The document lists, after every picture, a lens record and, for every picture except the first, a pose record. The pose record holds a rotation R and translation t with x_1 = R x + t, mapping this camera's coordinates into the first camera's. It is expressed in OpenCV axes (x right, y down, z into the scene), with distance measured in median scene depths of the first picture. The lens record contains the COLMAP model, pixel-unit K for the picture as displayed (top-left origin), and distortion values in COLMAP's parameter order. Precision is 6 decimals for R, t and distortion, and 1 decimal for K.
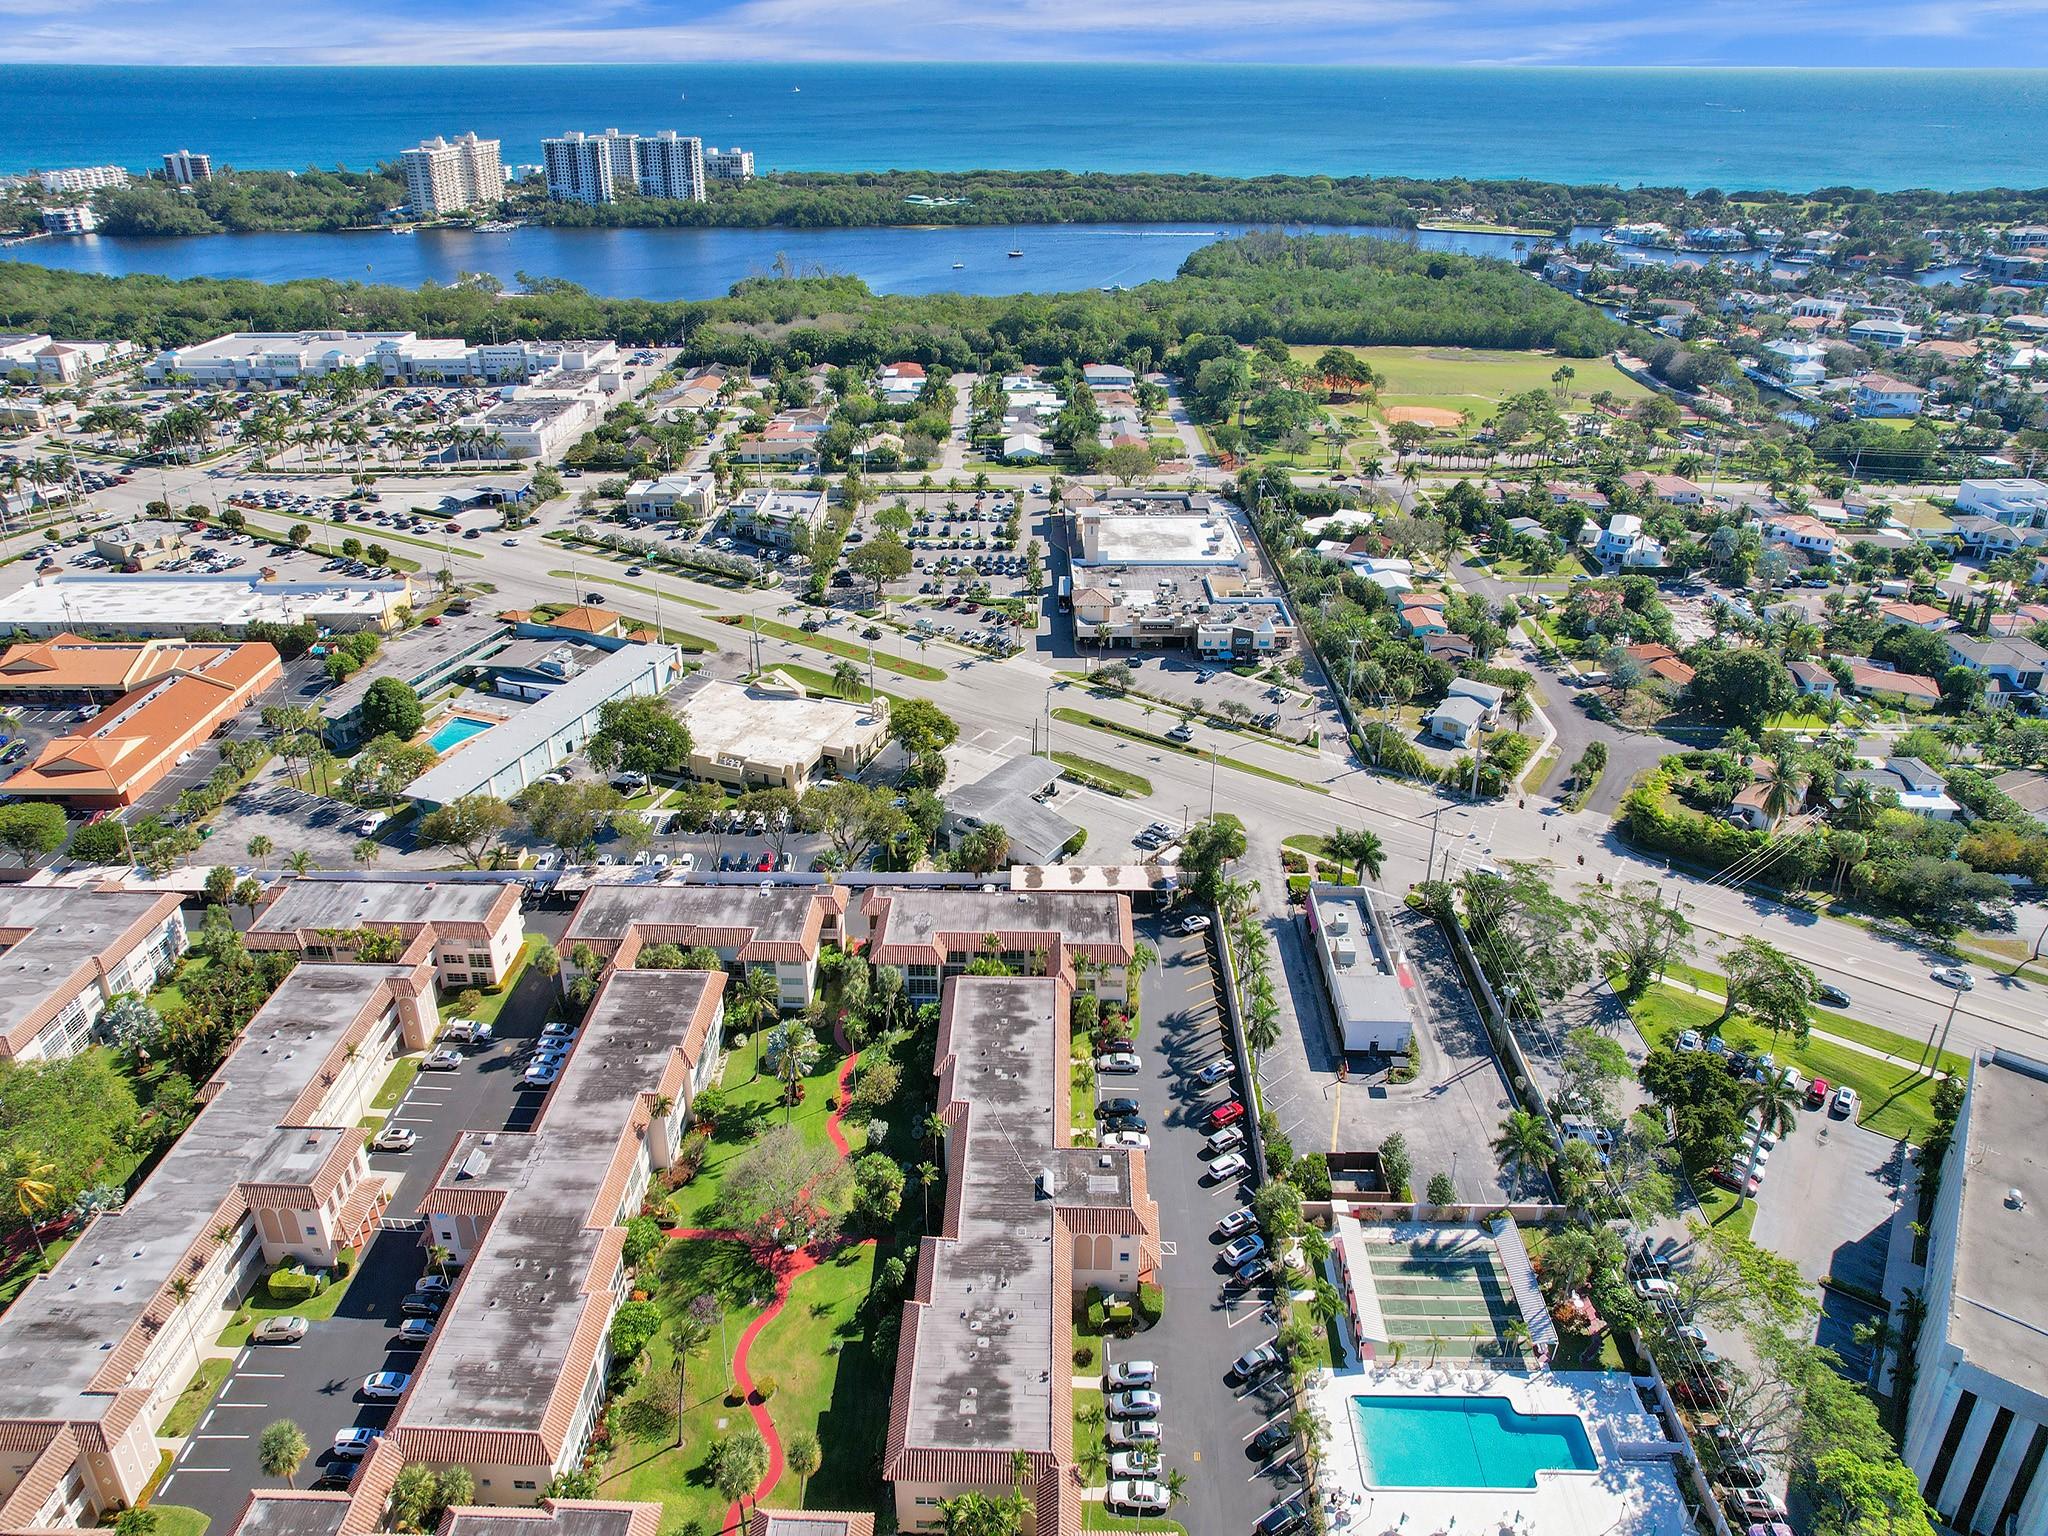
lens RADIAL K [[1375.8, 0, 1030.5], [0, 1375.8, 649.9], [0, 0, 1]] dist [-0.043473, 0.010008]
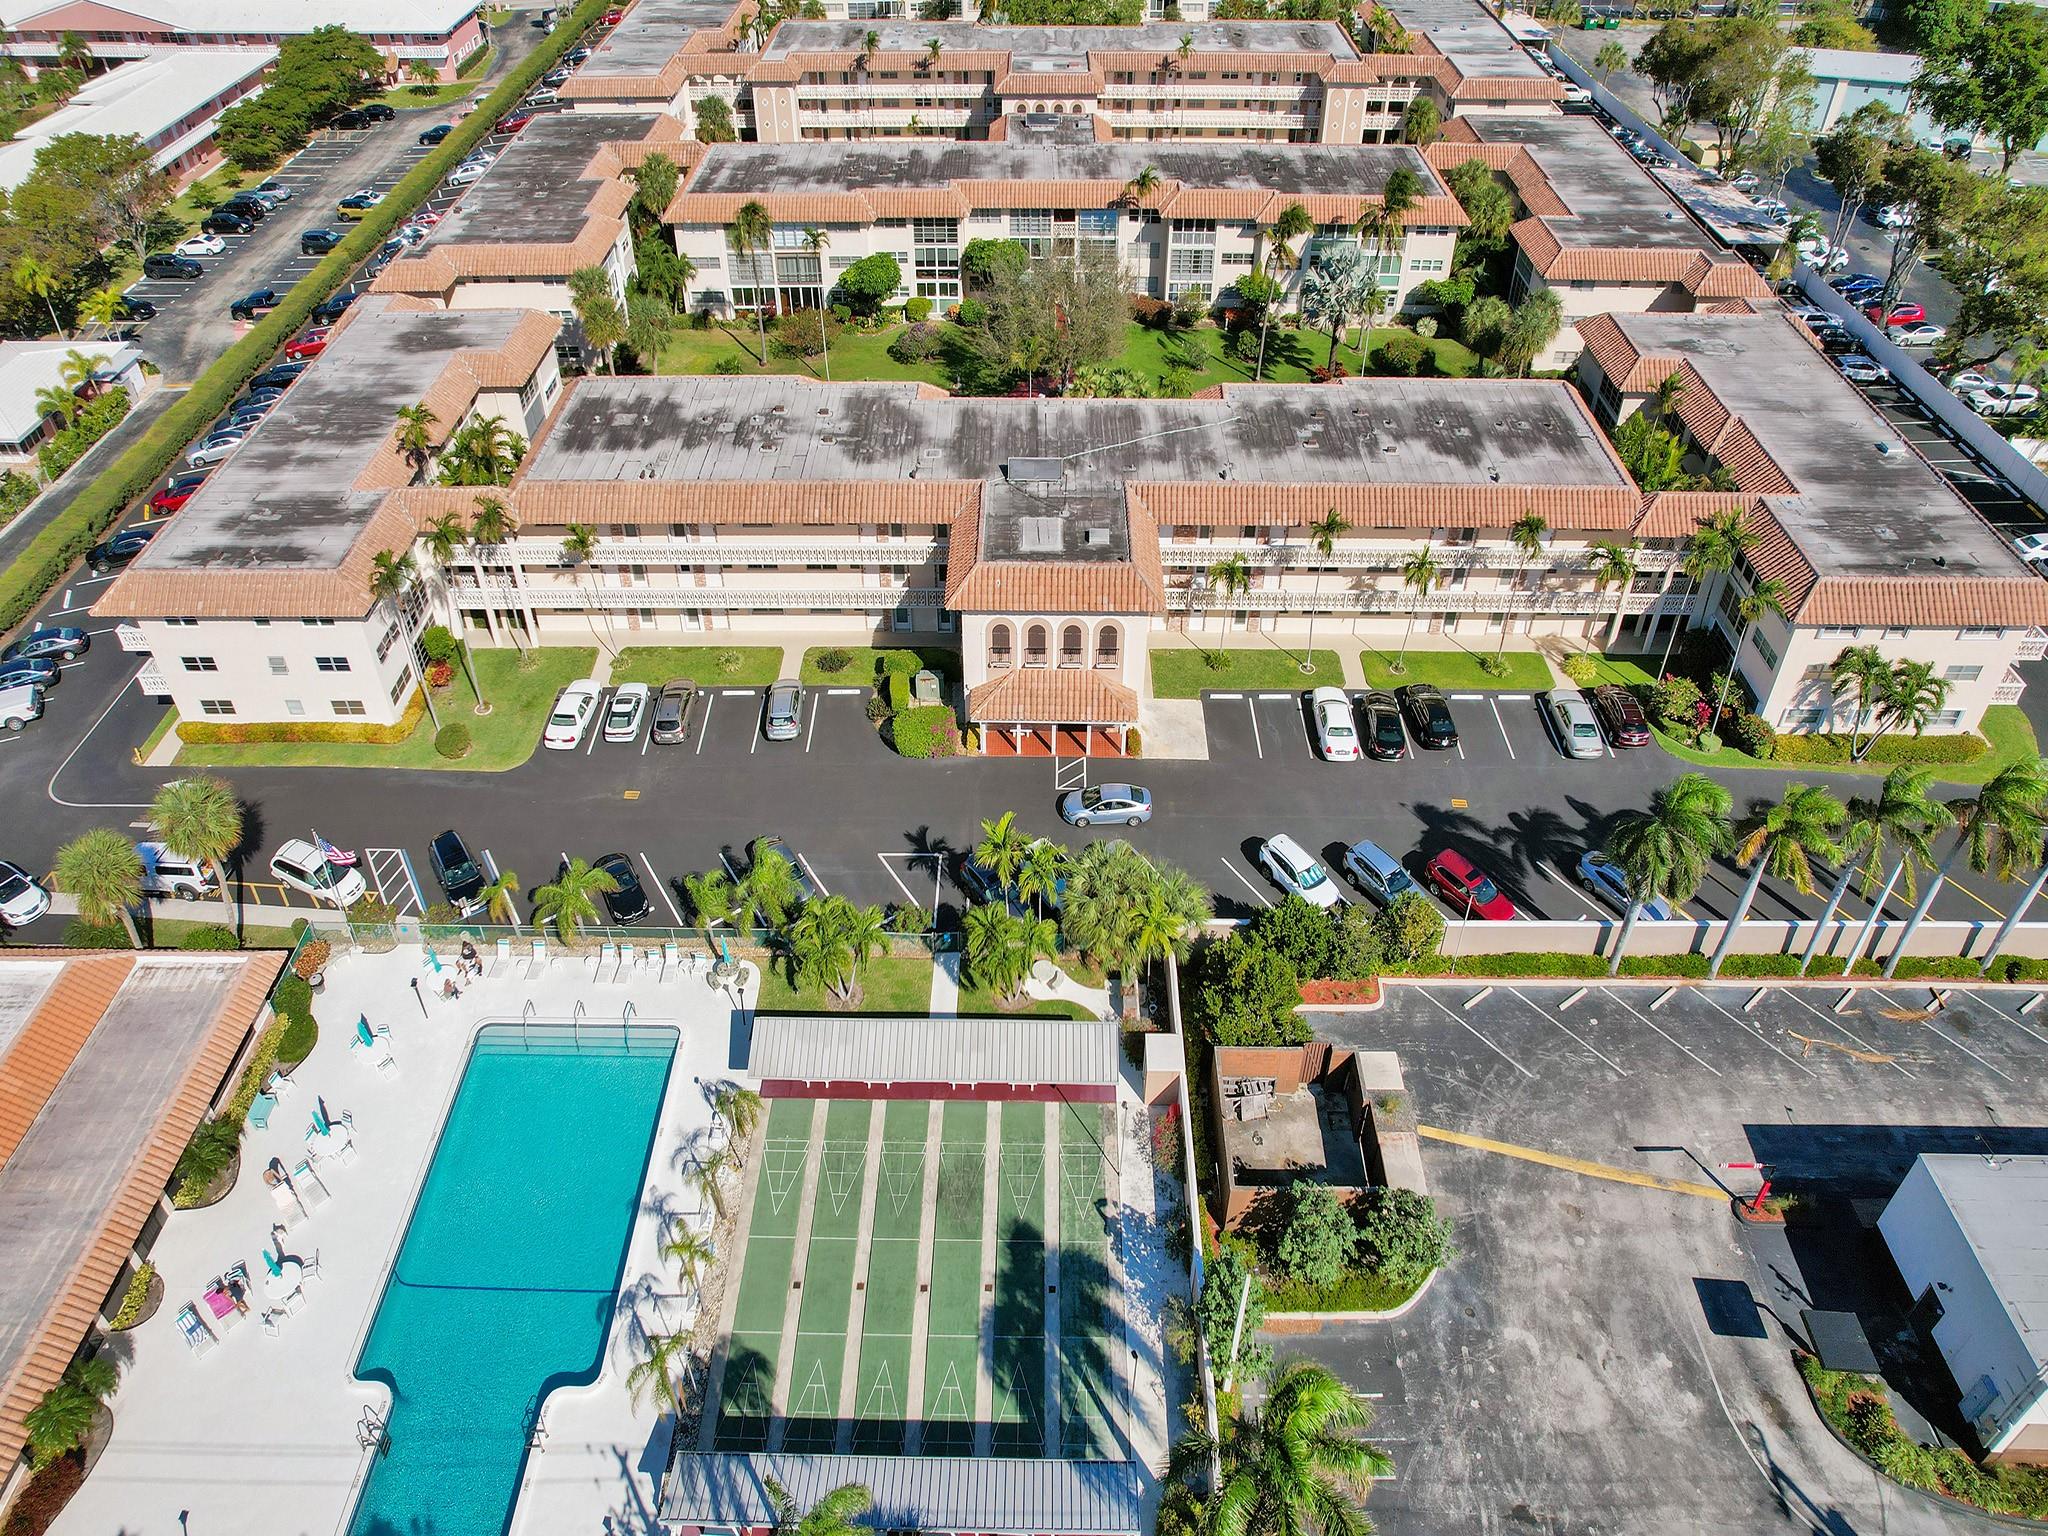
lens RADIAL K [[1393.4, 0, 1020.7], [0, 1393.4, 580.4], [0, 0, 1]] dist [-0.069882, 0.048547]
pose [[0.007775, 0.599355, -0.800446, 0.264739], [-0.416138, 0.729803, 0.542417, 0.066014], [0.909268, 0.328879, 0.255089, 0.472156]]
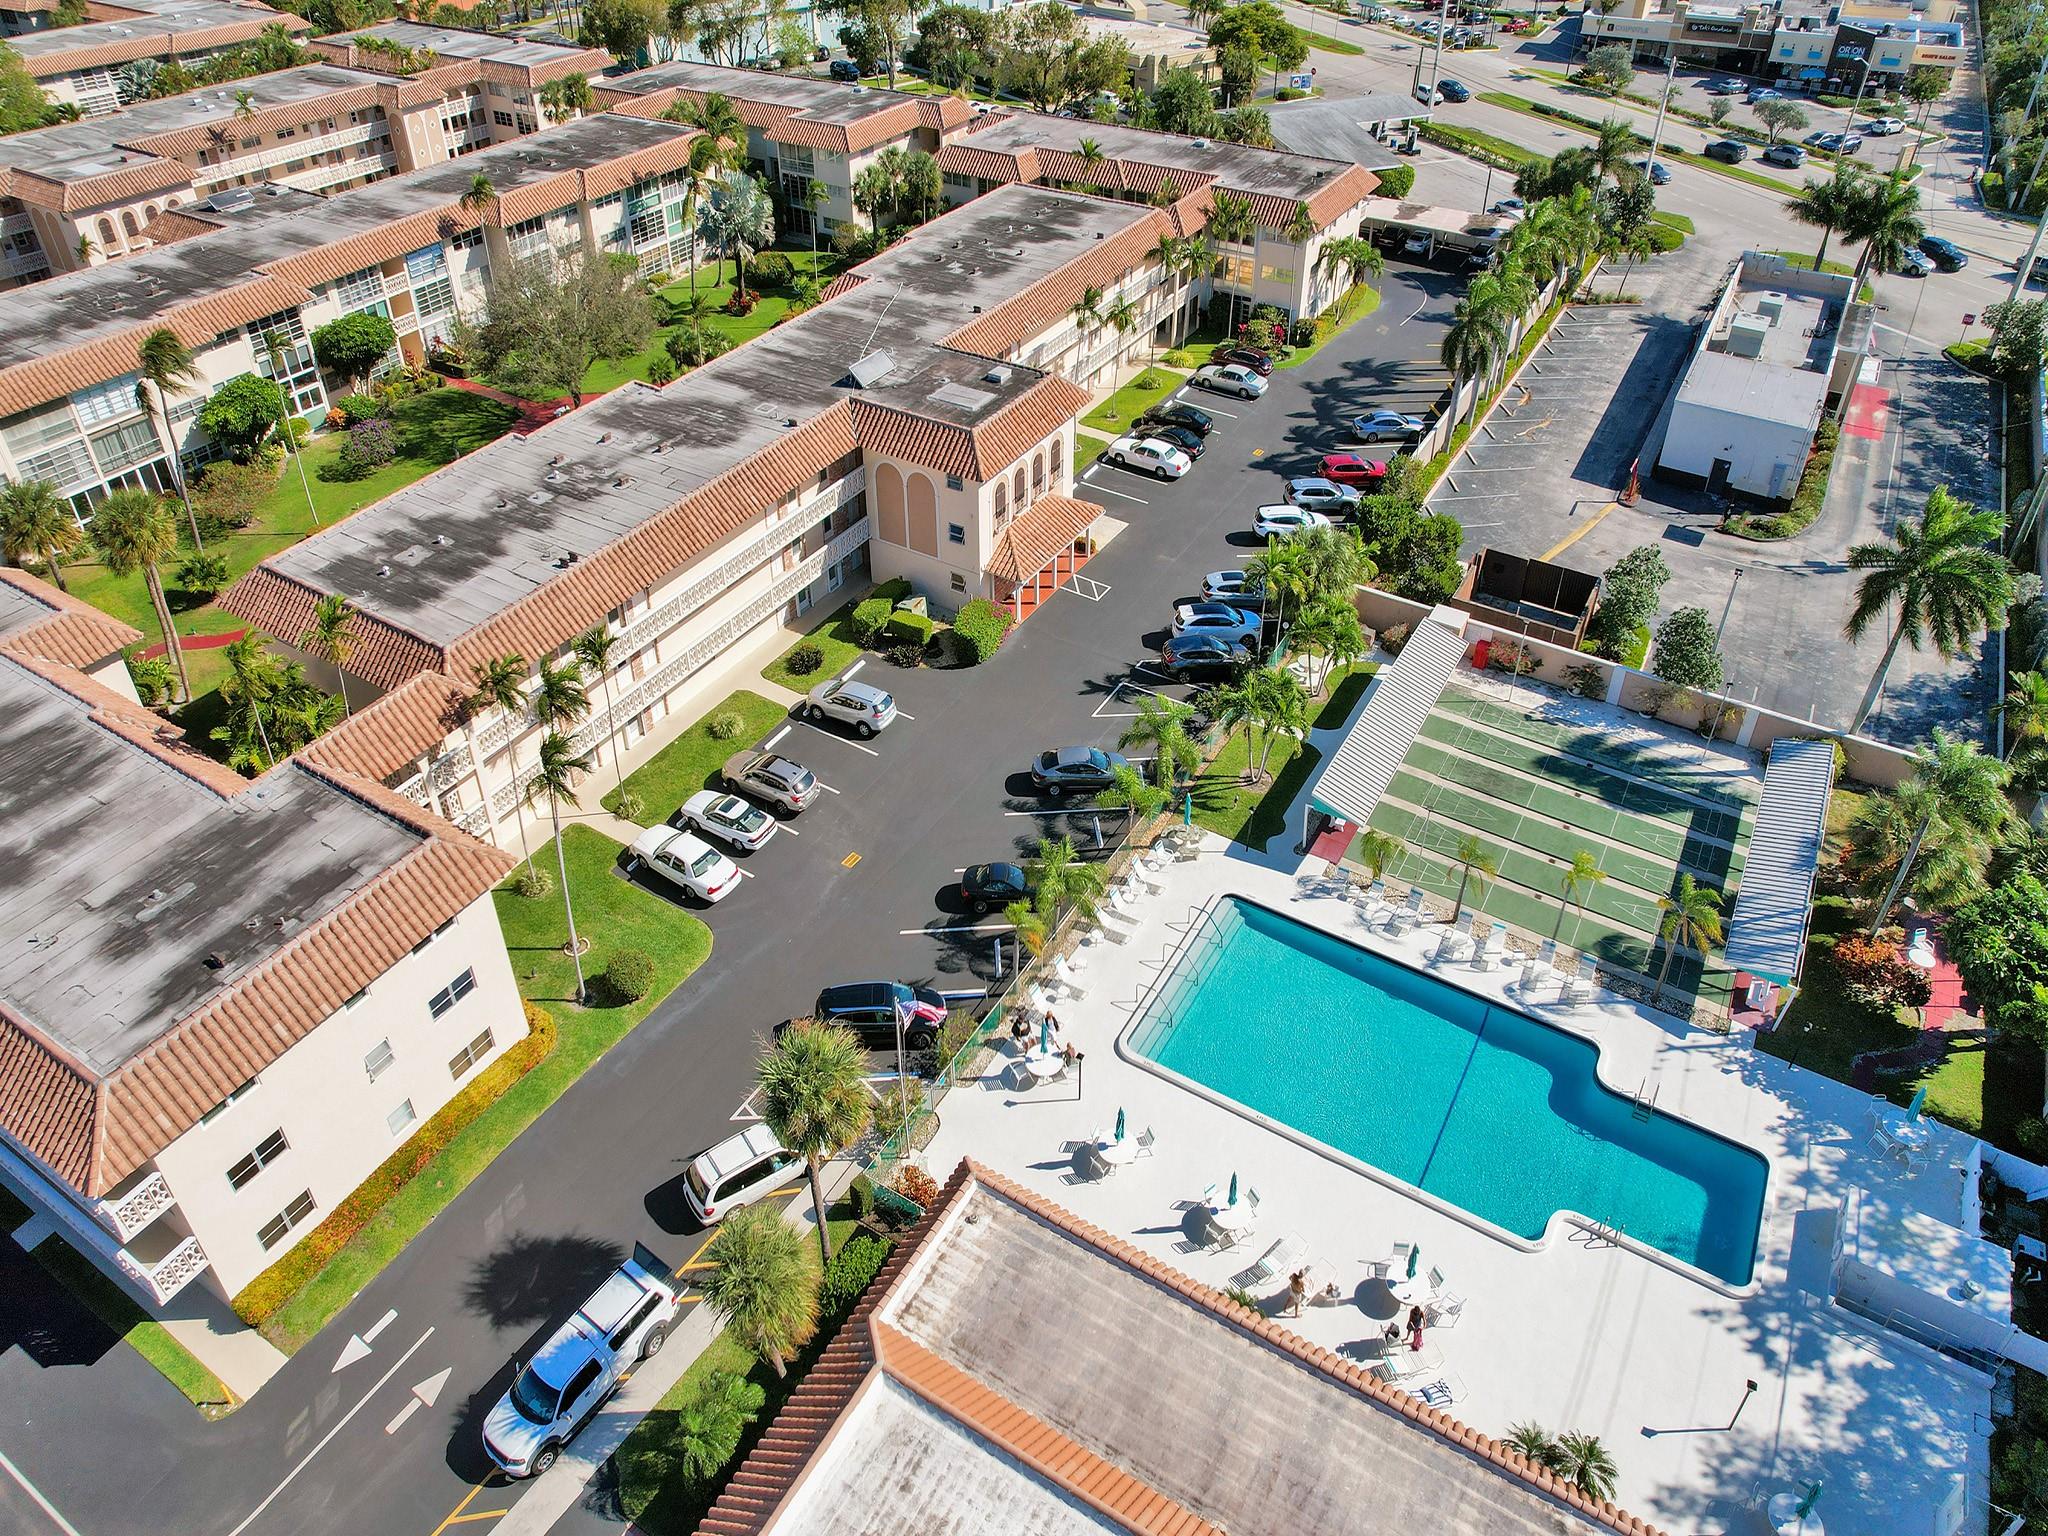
lens RADIAL K [[1401.7, 0, 1032.2], [0, 1401.7, 555.3], [0, 0, 1]] dist [-0.044822, 0.033402]
pose [[0.868269, 0.259717, -0.422676, 0.173236], [-0.203419, 0.963479, 0.174151, 0.191472], [0.452470, -0.065229, 0.889391, 0.292119]]
